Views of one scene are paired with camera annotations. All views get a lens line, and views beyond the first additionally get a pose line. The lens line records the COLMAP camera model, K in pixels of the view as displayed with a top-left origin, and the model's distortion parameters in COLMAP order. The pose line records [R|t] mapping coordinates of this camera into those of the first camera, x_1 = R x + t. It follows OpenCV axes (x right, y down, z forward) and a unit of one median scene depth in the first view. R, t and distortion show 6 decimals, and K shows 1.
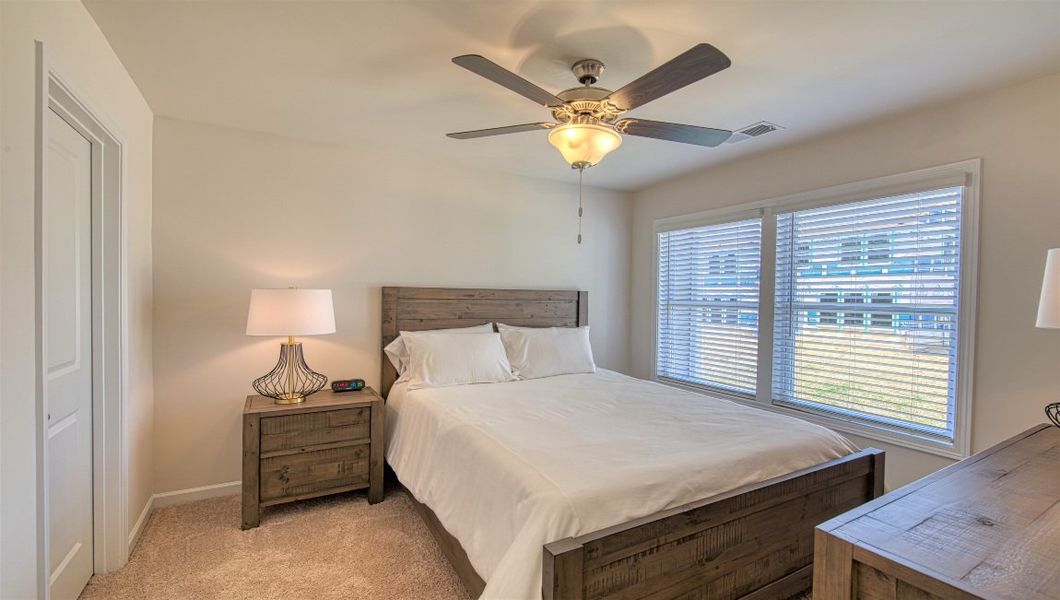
lens RADIAL K [[457.8, 0, 530.2], [0, 457.8, 303.5], [0, 0, 1]] dist [0.000163, -0.000864]
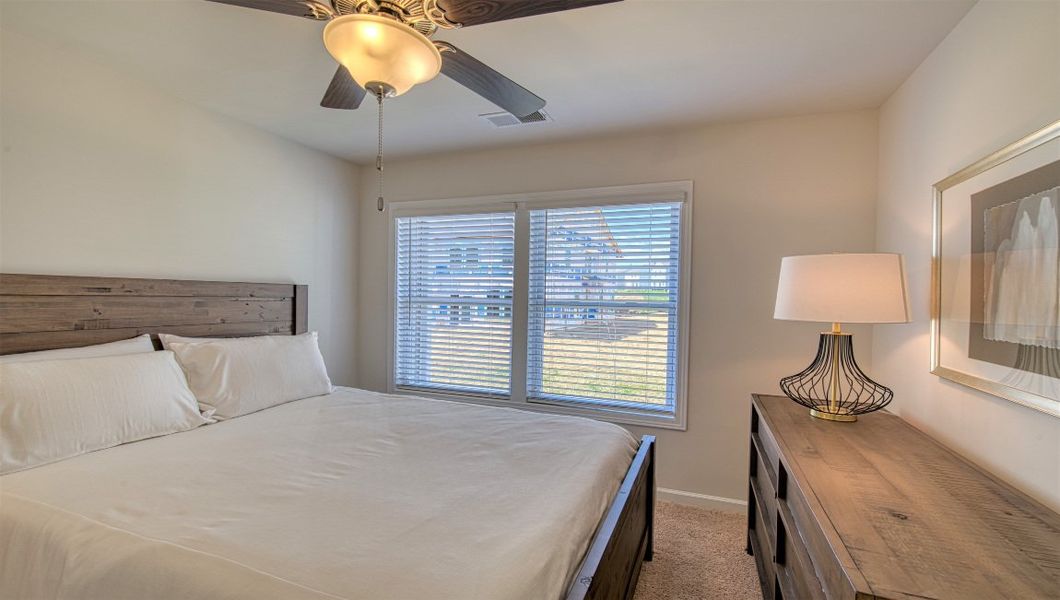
lens RADIAL K [[457.8, 0, 530.2], [0, 457.8, 303.5], [0, 0, 1]] dist [0.000163, -0.000864]
pose [[0.772098, -0.010621, 0.635415, -0.085846], [0.005044, 0.999931, 0.010585, -0.003169], [-0.635484, -0.004967, 0.772098, 0.220157]]
